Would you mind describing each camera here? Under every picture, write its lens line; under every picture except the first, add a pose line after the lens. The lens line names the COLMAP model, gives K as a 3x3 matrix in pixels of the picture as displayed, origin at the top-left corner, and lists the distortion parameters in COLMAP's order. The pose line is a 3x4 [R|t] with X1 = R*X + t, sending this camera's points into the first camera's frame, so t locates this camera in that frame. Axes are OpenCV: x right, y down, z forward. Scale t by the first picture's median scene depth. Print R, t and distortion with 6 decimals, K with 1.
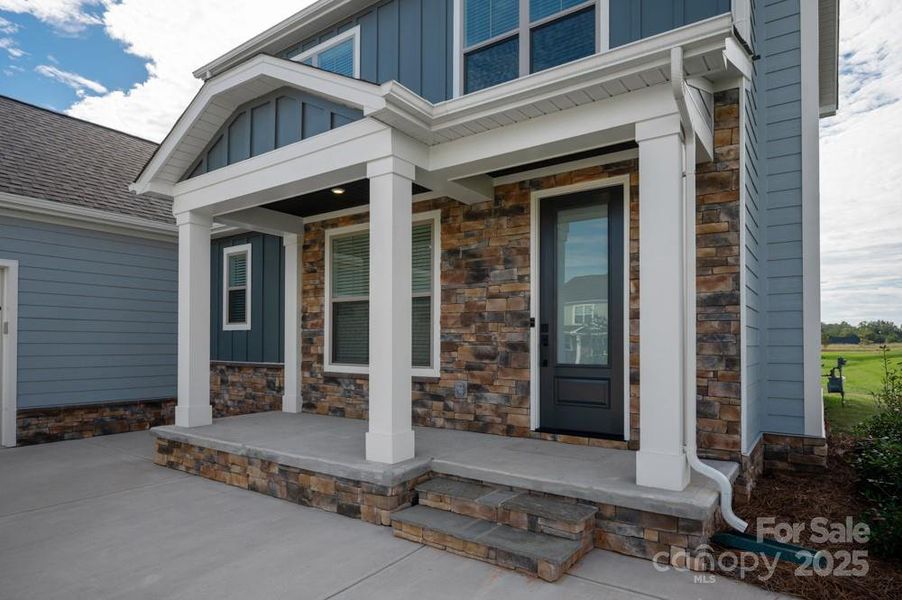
lens RADIAL K [[523.5, 0, 429.6], [0, 523.5, 337.2], [0, 0, 1]] dist [0.000891, -0.000004]
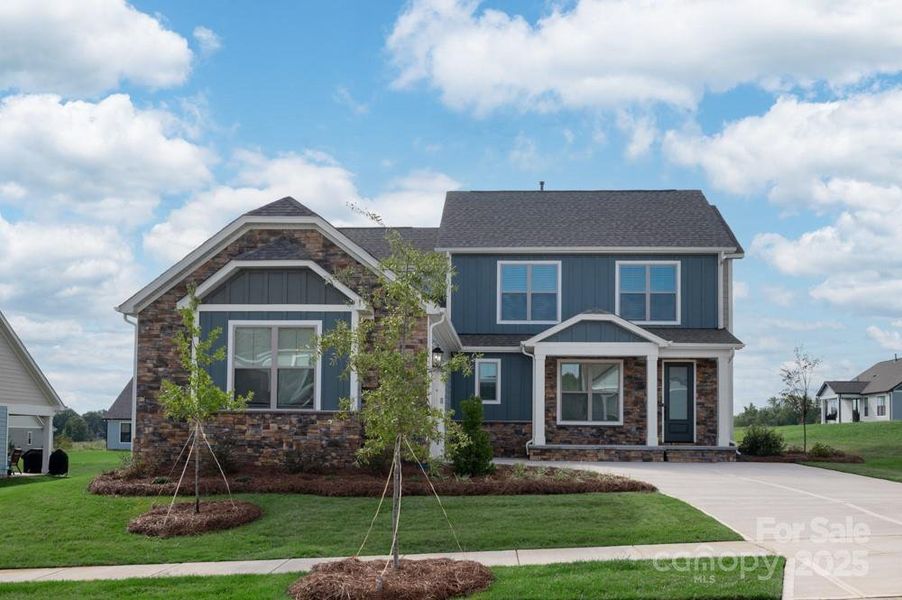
lens RADIAL K [[857.3, 0, 451.3], [0, 857.3, 402.9], [0, 0, 1]] dist [0.000850, 0.000719]
pose [[0.846195, 0.026099, 0.532234, -2.956926], [-0.014415, 0.999555, -0.026098, 0.090069], [-0.532679, 0.014412, 0.846195, -2.127626]]
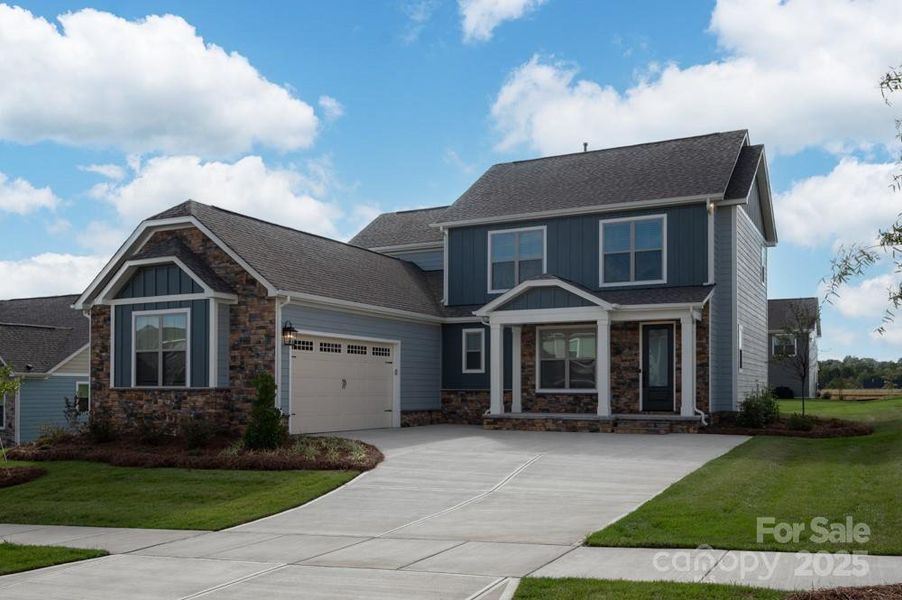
lens RADIAL K [[790.9, 0, 455.6], [0, 790.9, 384.8], [0, 0, 1]] dist [-0.007732, -0.001080]
pose [[0.989552, -0.000686, 0.144173, -1.192980], [-0.000290, 0.999977, 0.006750, 0.014336], [-0.144174, -0.006722, 0.989529, -2.592518]]
